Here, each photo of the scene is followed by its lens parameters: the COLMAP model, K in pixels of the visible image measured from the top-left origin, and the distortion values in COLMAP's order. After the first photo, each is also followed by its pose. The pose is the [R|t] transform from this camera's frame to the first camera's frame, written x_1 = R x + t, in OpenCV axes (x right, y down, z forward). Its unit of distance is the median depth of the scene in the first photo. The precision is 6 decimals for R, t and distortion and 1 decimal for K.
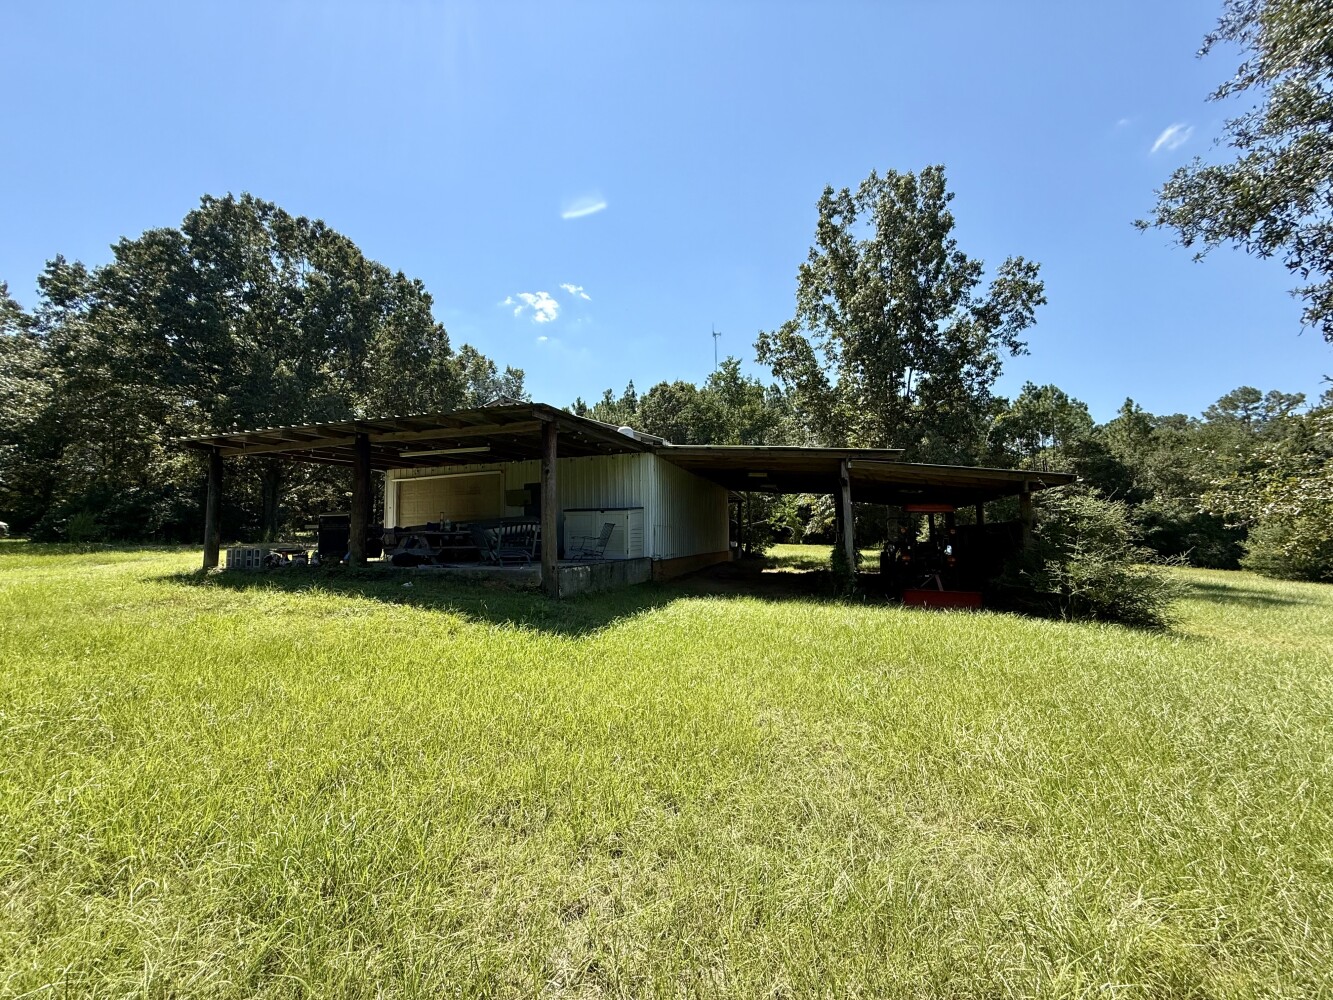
lens RADIAL K [[528.4, 0, 666.5], [0, 528.4, 500.0], [0, 0, 1]] dist [-0.000838, -0.000071]
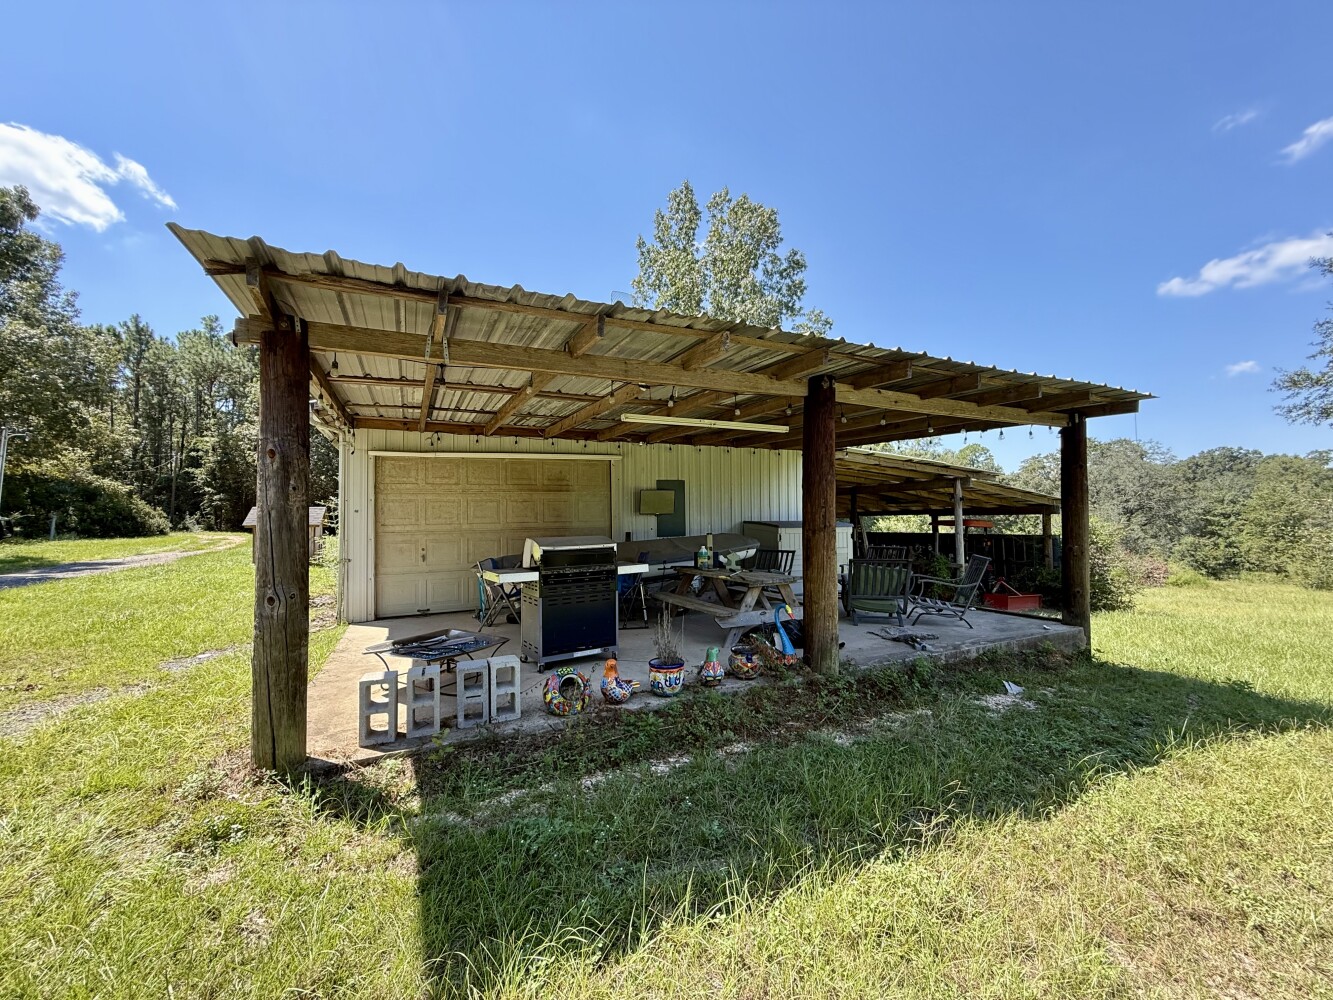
lens RADIAL K [[528.4, 0, 666.5], [0, 528.4, 500.0], [0, 0, 1]] dist [-0.000838, -0.000071]
pose [[0.732617, 0.028642, 0.680038, -0.423462], [-0.043053, 0.999064, 0.004304, -0.006001], [-0.679278, -0.032431, 0.733164, 0.320819]]
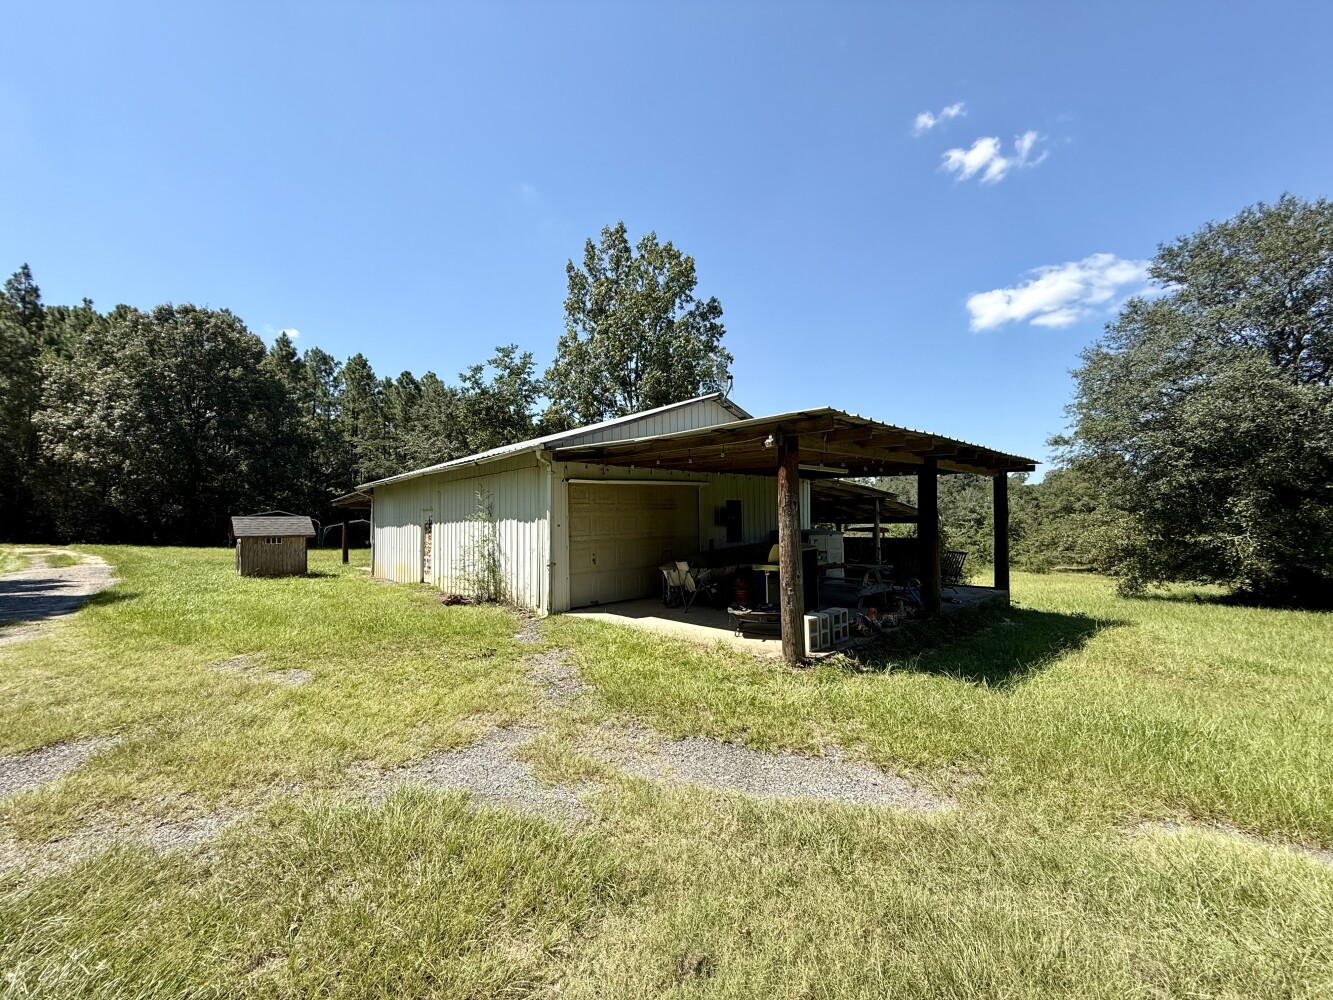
lens RADIAL K [[526.6, 0, 666.5], [0, 526.6, 500.0], [0, 0, 1]] dist [0.016382, -0.000009]
pose [[0.489437, 0.041051, 0.871072, -0.655604], [-0.051946, 0.998490, -0.017868, -0.006701], [-0.870490, -0.036504, 0.490831, 0.406992]]
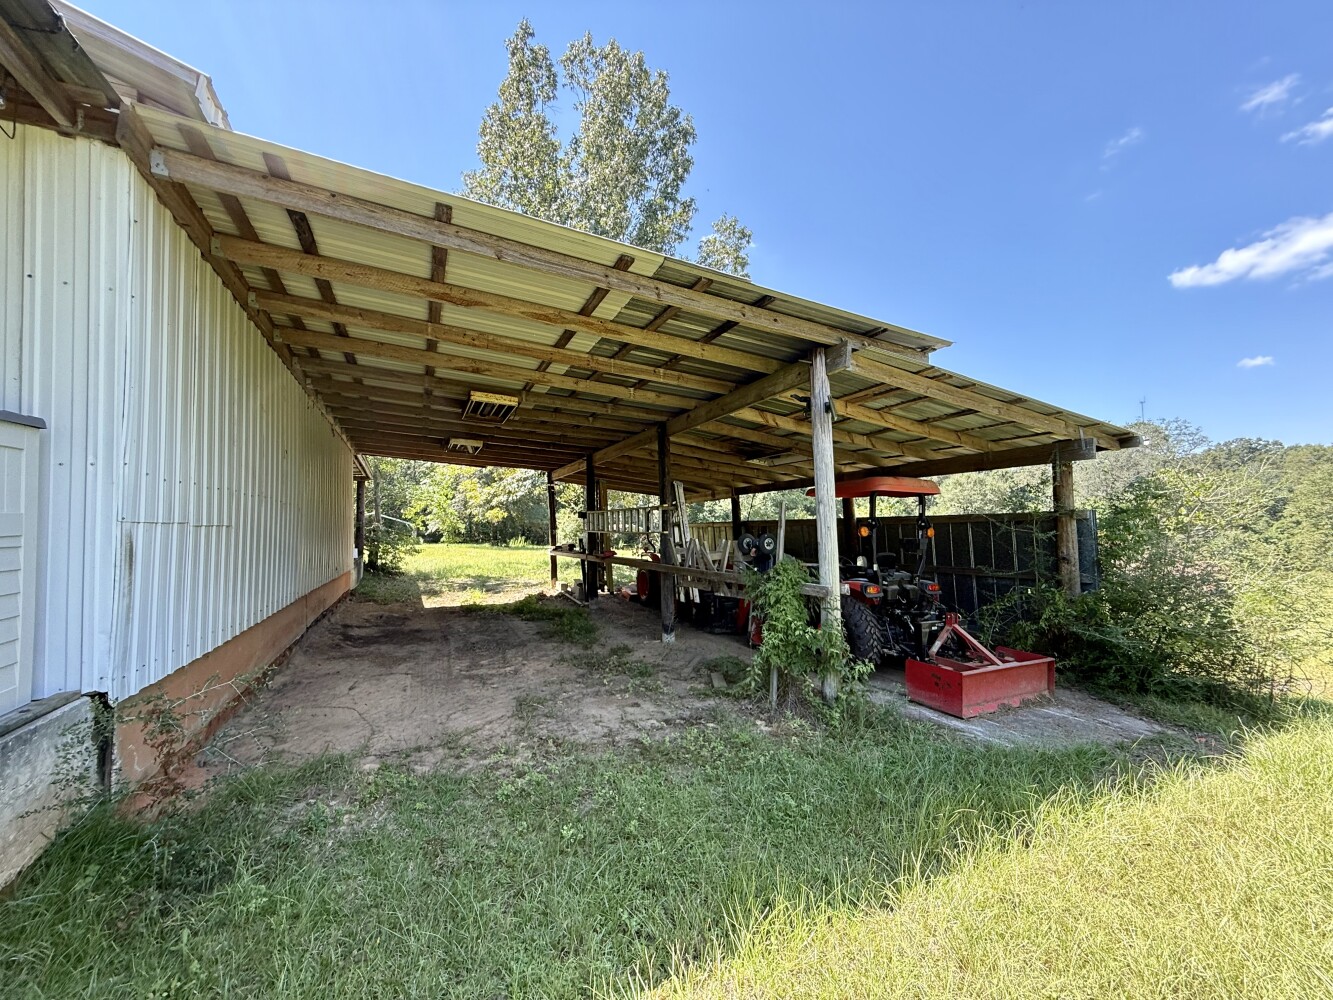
lens RADIAL K [[528.4, 0, 666.5], [0, 528.4, 500.0], [0, 0, 1]] dist [-0.000838, -0.000071]
pose [[0.745472, 0.018850, 0.666270, -0.001869], [-0.025988, 0.999662, 0.000794, 0.017973], [-0.666030, -0.017907, 0.745710, 0.405454]]
